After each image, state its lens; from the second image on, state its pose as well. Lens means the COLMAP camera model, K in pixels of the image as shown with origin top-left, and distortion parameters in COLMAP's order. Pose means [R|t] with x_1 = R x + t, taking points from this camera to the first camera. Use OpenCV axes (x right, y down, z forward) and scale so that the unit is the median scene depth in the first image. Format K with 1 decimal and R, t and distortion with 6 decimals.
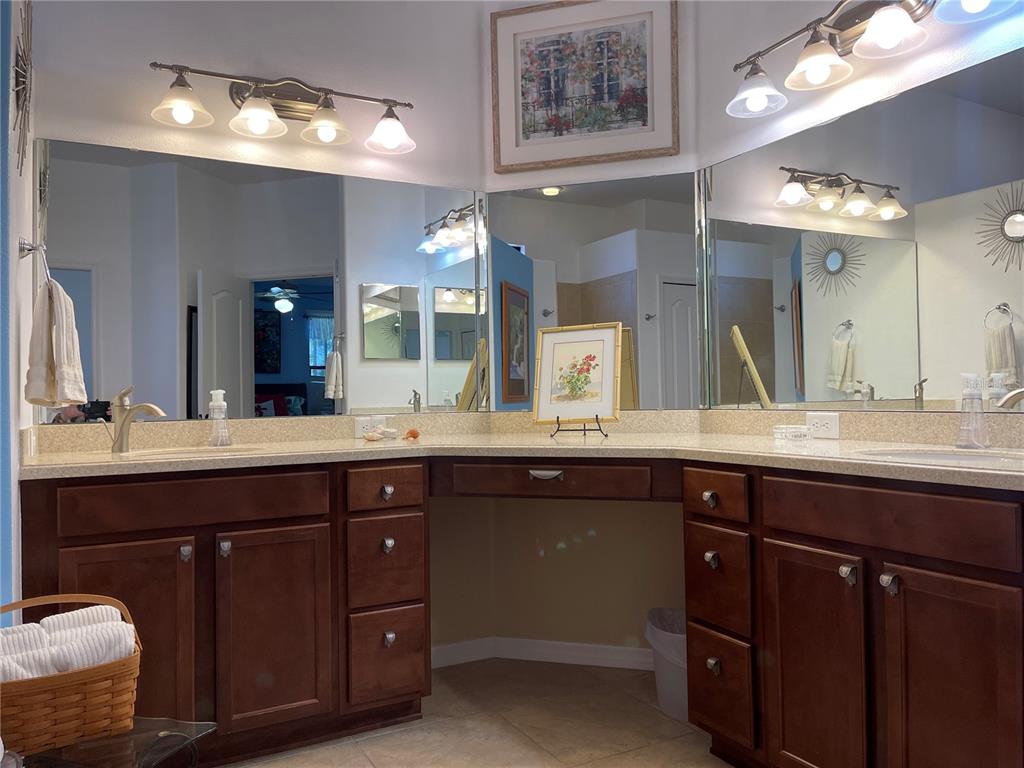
lens RADIAL K [[768.5, 0, 503.9], [0, 768.5, 390.7], [0, 0, 1]] dist [0.020825, -0.010522]
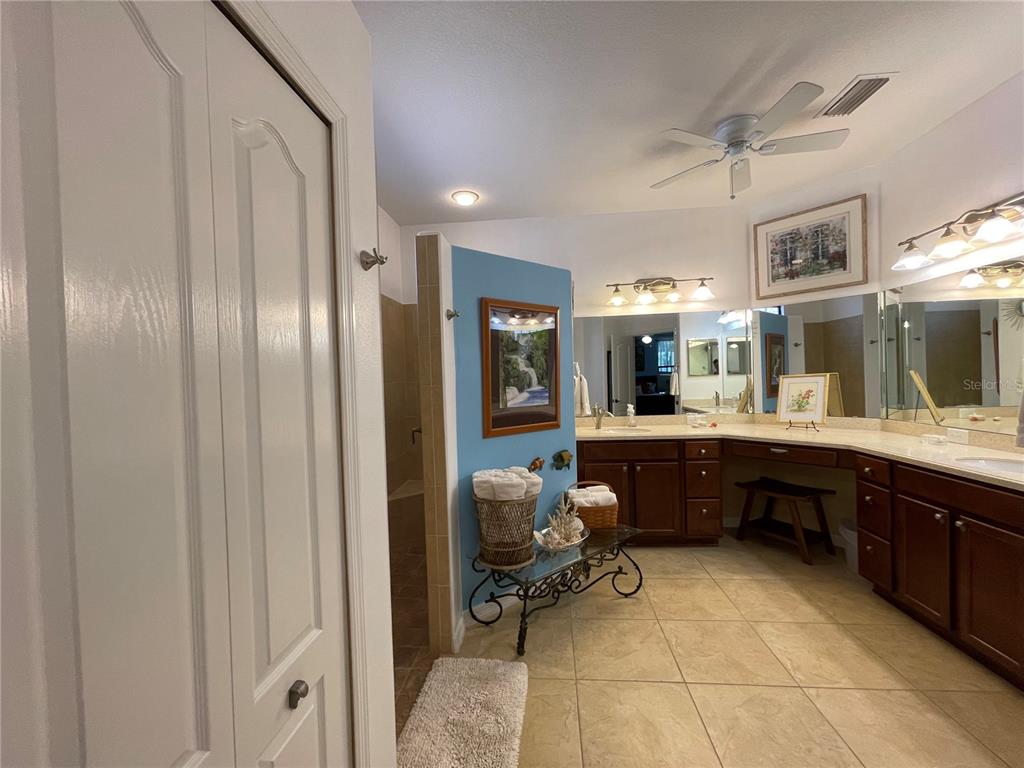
lens RADIAL K [[412.7, 0, 513.9], [0, 412.7, 382.3], [0, 0, 1]] dist [-0.003463, 0.000481]
pose [[0.839215, -0.002491, -0.543794, 0.050781], [0.023462, 0.999224, 0.031632, -0.125458], [0.543293, -0.039305, 0.838622, -0.359297]]
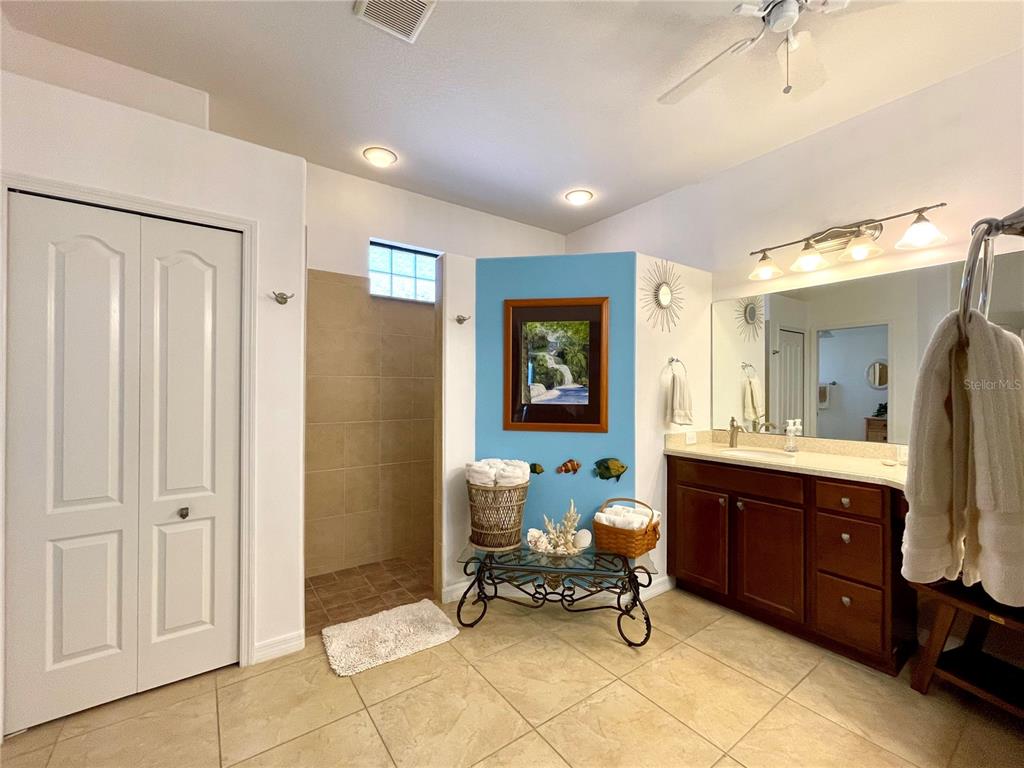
lens RADIAL K [[412.7, 0, 507.9], [0, 412.7, 387.9], [0, 0, 1]] dist [-0.003463, 0.000481]
pose [[0.151636, 0.011131, -0.988374, 0.459272], [0.006594, 0.999903, 0.012273, -0.088431], [0.988414, -0.008378, 0.151548, 0.205708]]
